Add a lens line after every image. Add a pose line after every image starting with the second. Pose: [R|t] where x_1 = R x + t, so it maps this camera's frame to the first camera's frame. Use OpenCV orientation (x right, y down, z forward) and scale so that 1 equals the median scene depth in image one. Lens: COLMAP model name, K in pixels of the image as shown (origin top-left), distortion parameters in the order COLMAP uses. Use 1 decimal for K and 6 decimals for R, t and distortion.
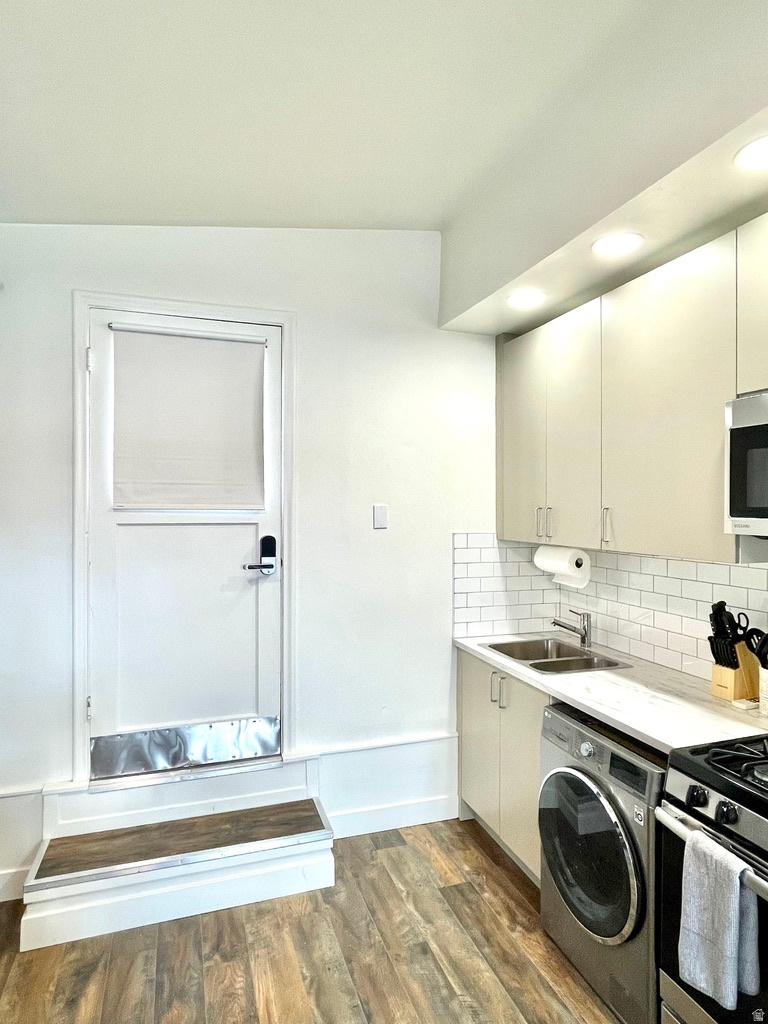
lens RADIAL K [[592.7, 0, 380.5], [0, 592.7, 509.5], [0, 0, 1]] dist [-0.005950, -0.000636]
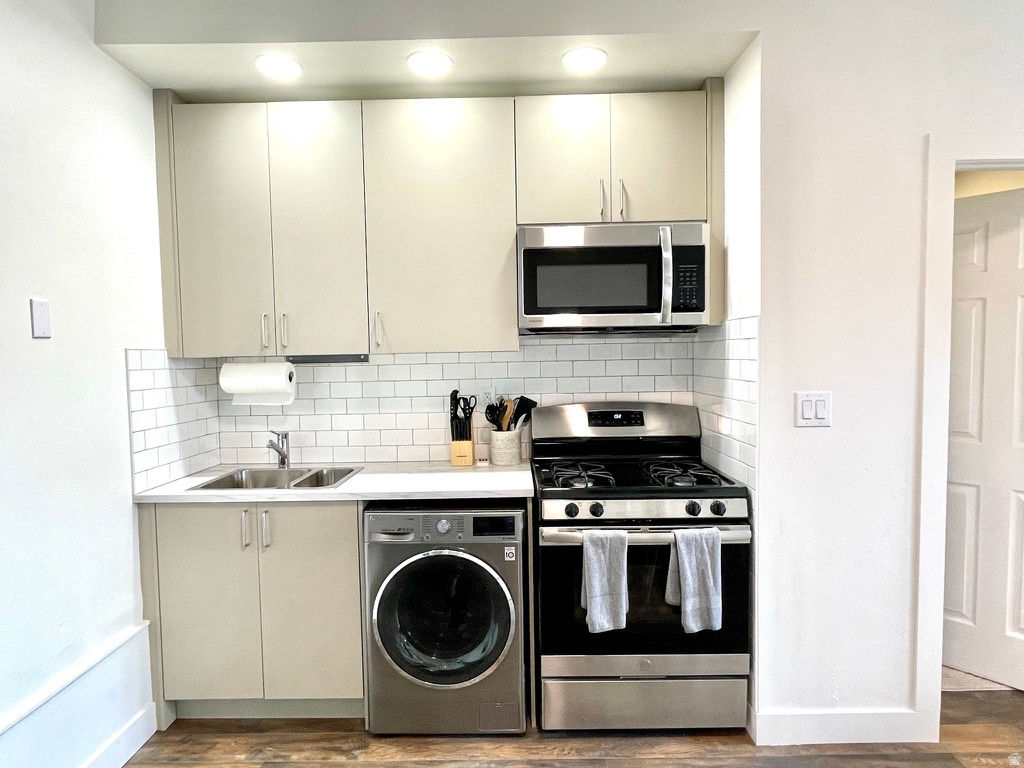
lens RADIAL K [[592.7, 0, 508.9], [0, 592.7, 384.8], [0, 0, 1]] dist [-0.005950, -0.000636]
pose [[0.330234, -0.056137, 0.942228, -0.436626], [0.022101, 0.998416, 0.051738, 0.062000], [-0.943640, 0.003738, 0.330952, 0.364085]]
